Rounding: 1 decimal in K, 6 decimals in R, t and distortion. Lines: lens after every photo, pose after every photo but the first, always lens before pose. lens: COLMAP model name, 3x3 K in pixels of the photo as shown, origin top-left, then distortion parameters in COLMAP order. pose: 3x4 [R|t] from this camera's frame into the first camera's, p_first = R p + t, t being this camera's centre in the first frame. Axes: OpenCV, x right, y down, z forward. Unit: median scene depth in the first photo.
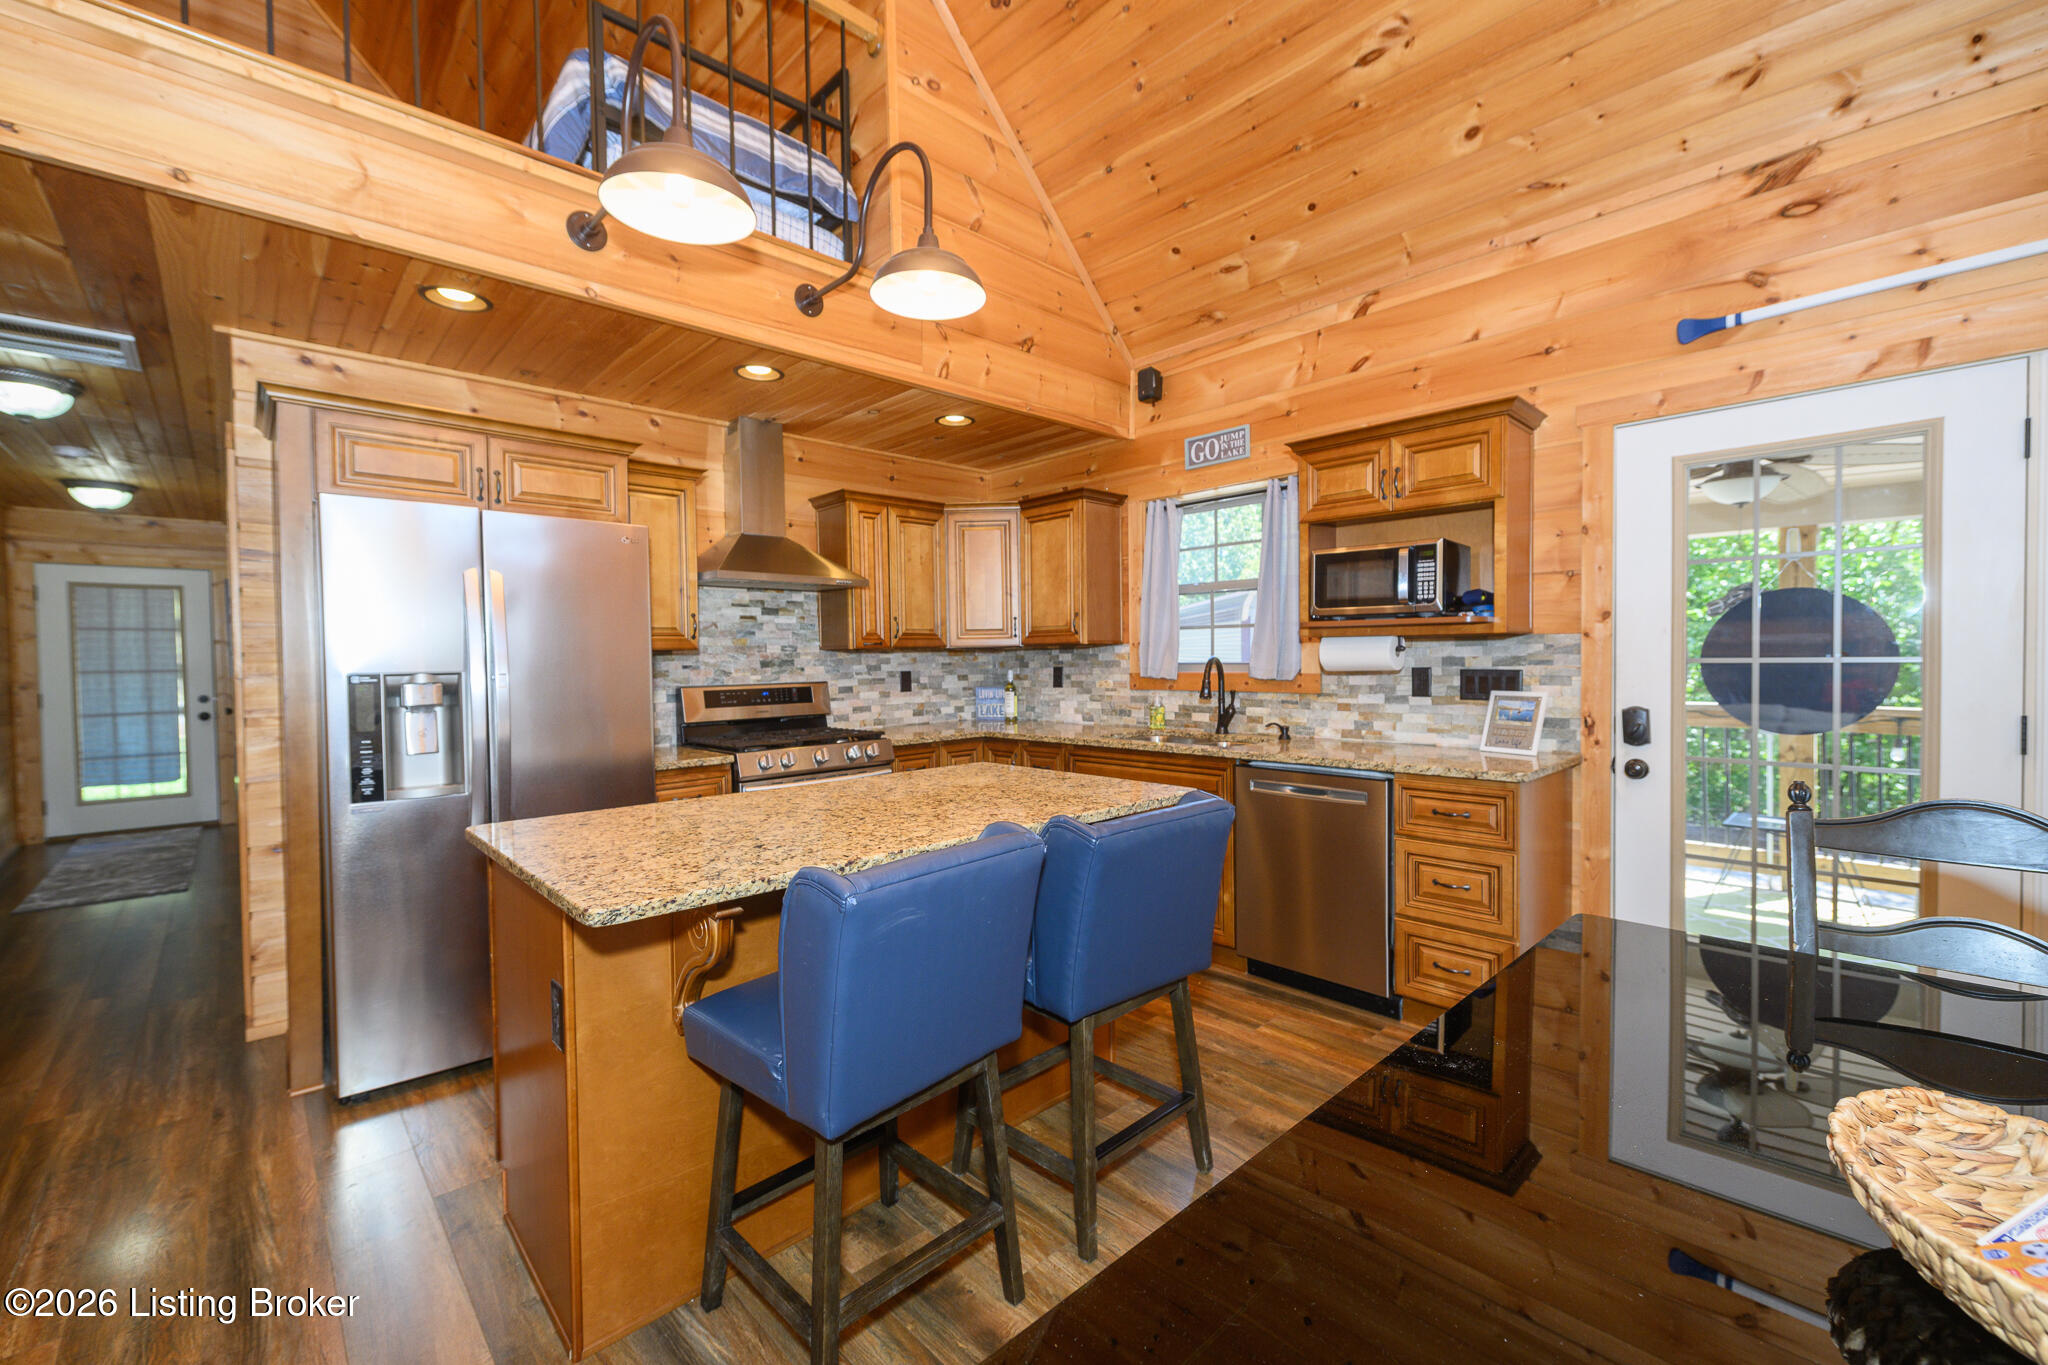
lens RADIAL K [[824.3, 0, 1053.2], [0, 824.3, 673.8], [0, 0, 1]] dist [-0.000492, -0.001985]
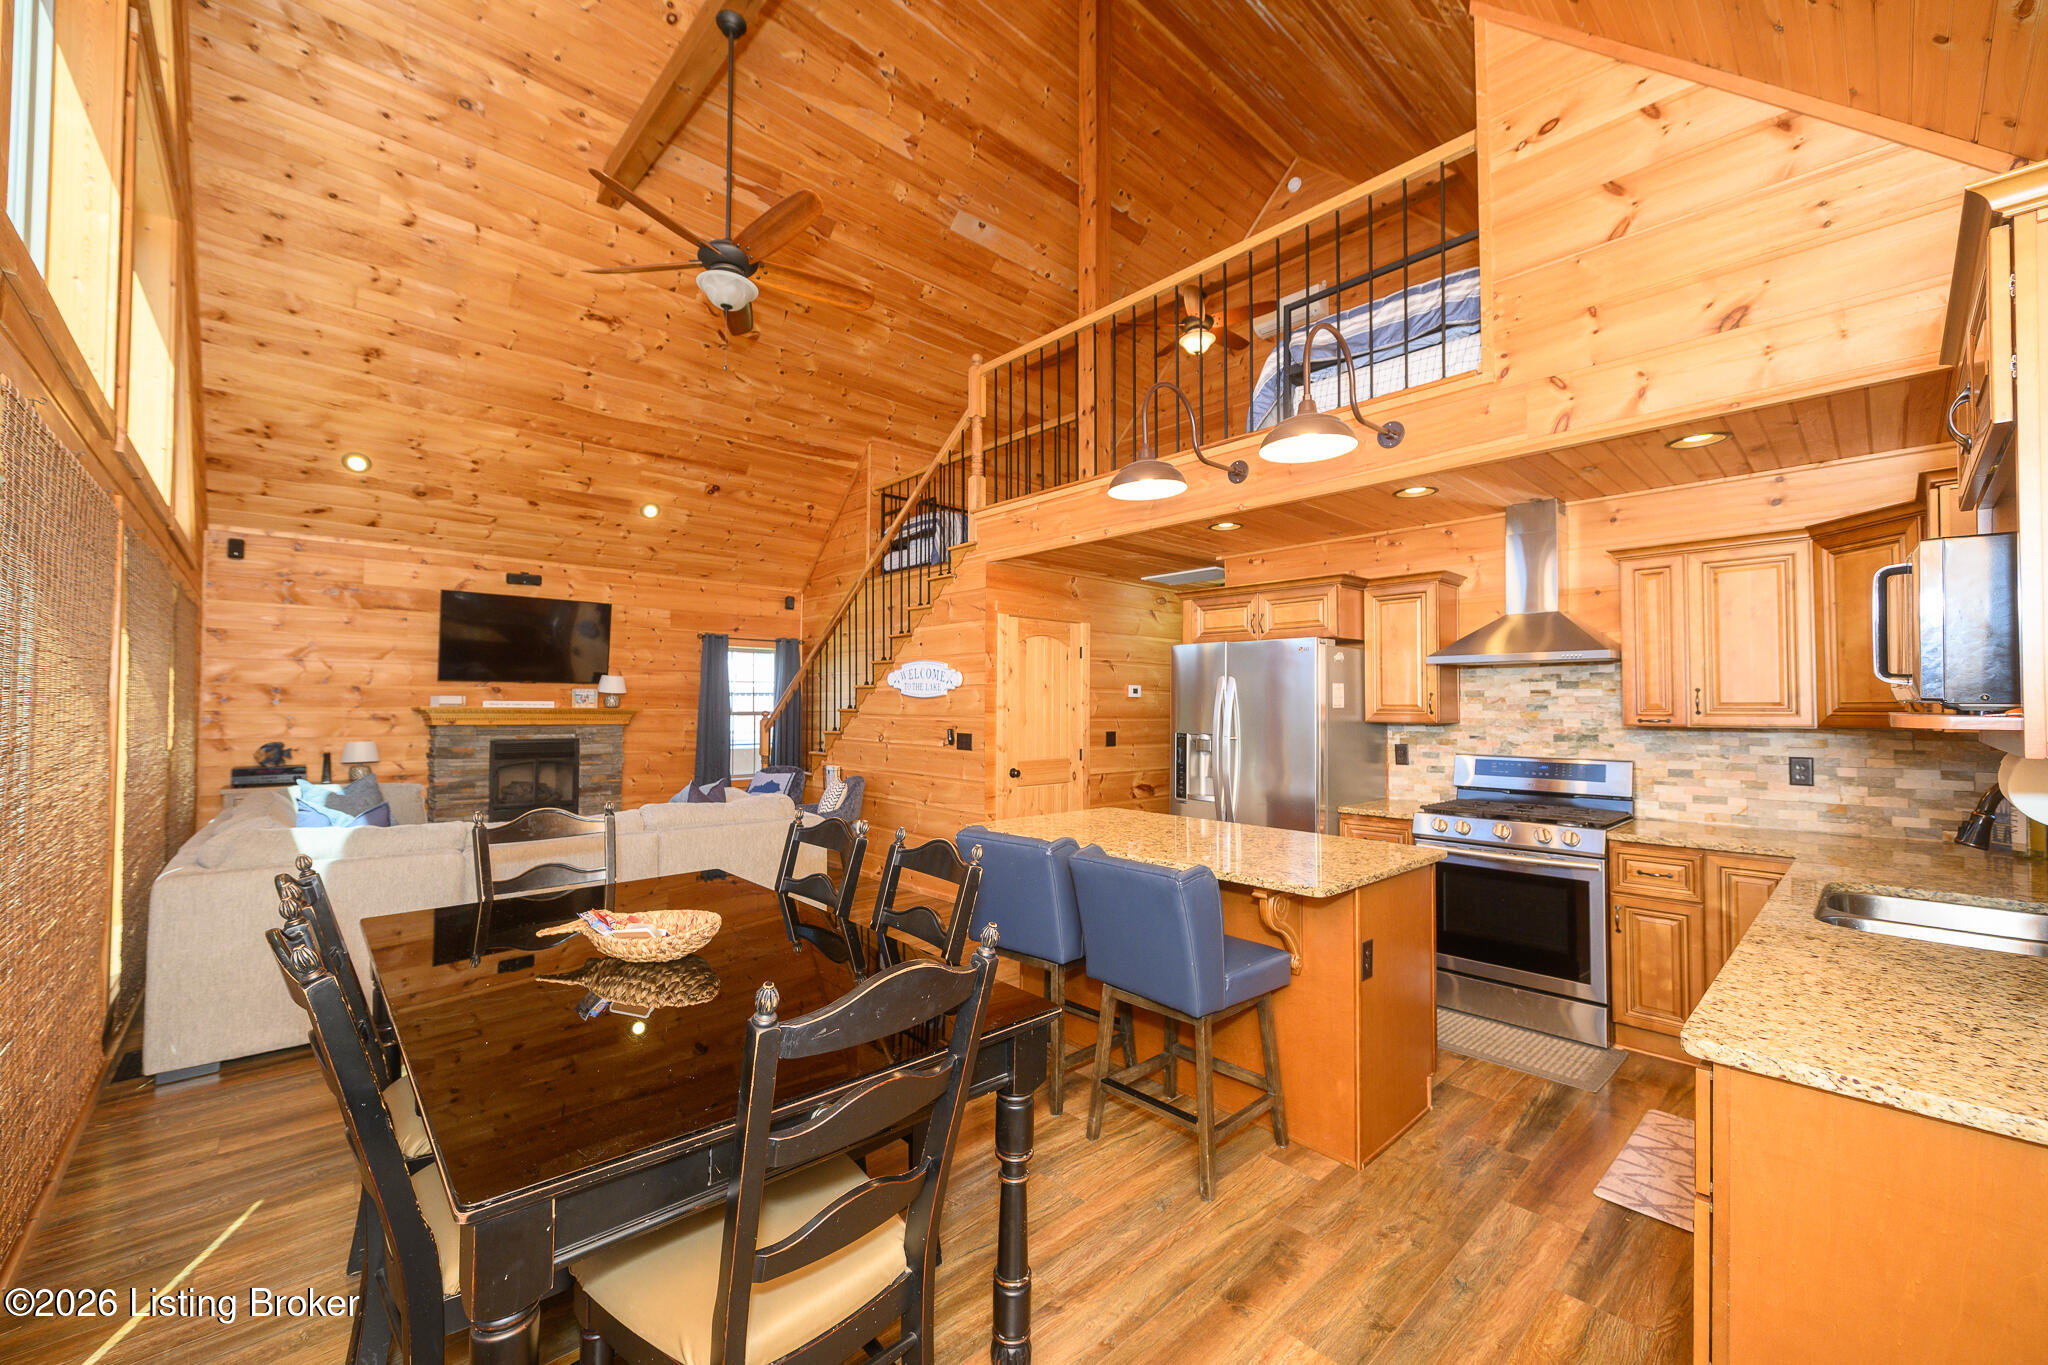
lens RADIAL K [[824.3, 0, 1002.0], [0, 824.3, 684.1], [0, 0, 1]] dist [-0.000492, -0.001985]
pose [[-0.042114, -0.012526, -0.999034, 0.701486], [-0.025313, 0.999614, -0.011466, -0.050468], [0.998792, 0.024806, -0.042414, 0.383190]]
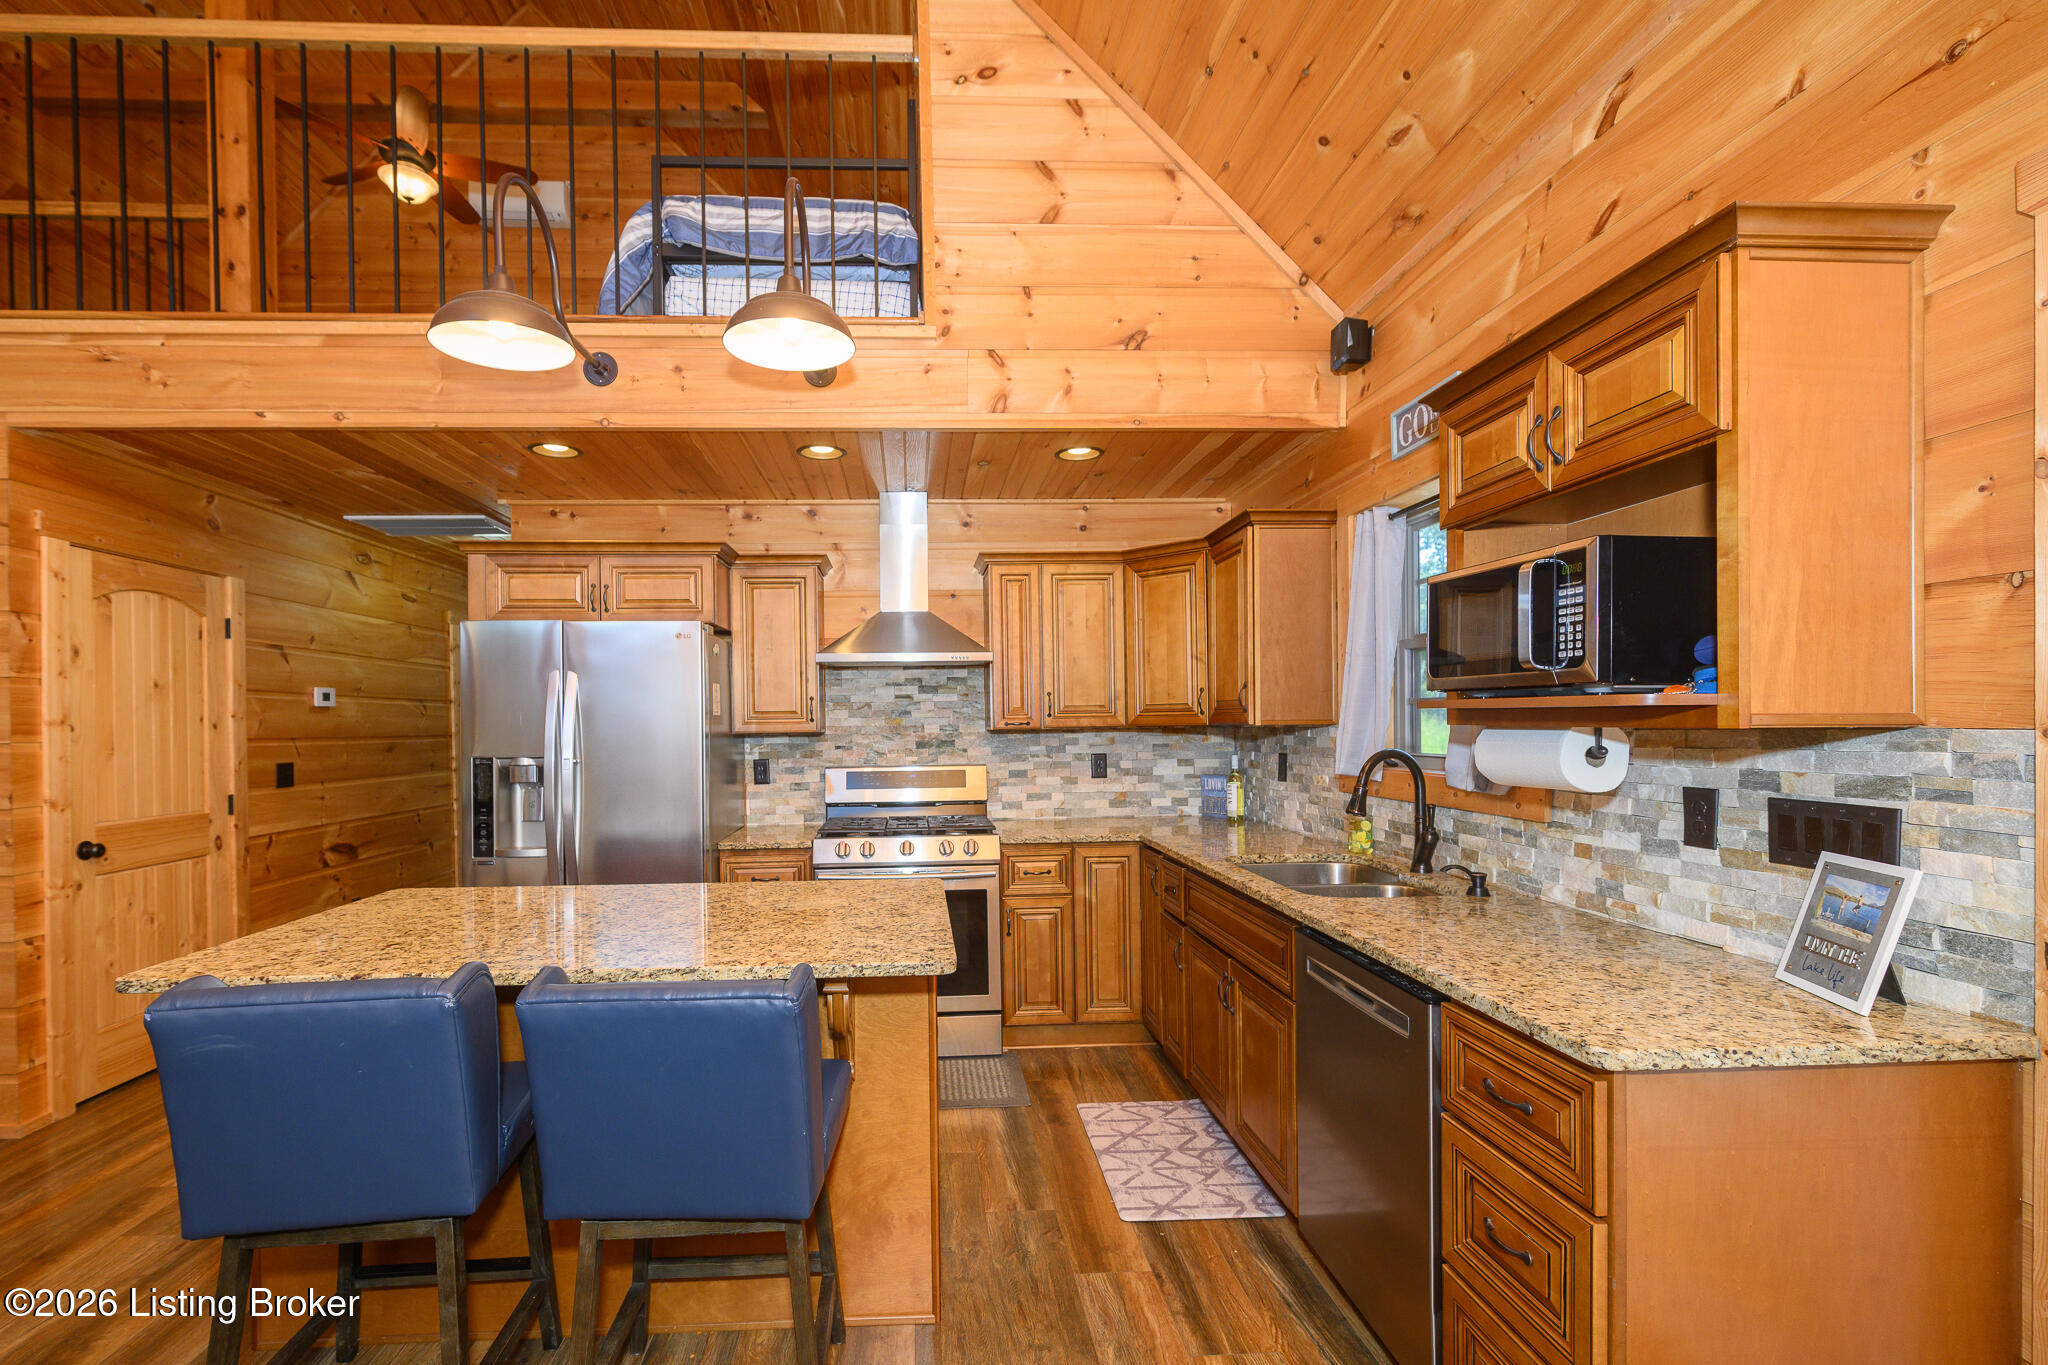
lens RADIAL K [[913.7, 0, 978.6], [0, 913.7, 723.9], [0, 0, 1]] dist [-0.000086, -0.002365]
pose [[0.752739, 0.006292, -0.658289, 0.414104], [-0.012723, 0.999907, -0.004991, -0.032903], [0.658196, 0.012133, 0.752749, 0.256190]]
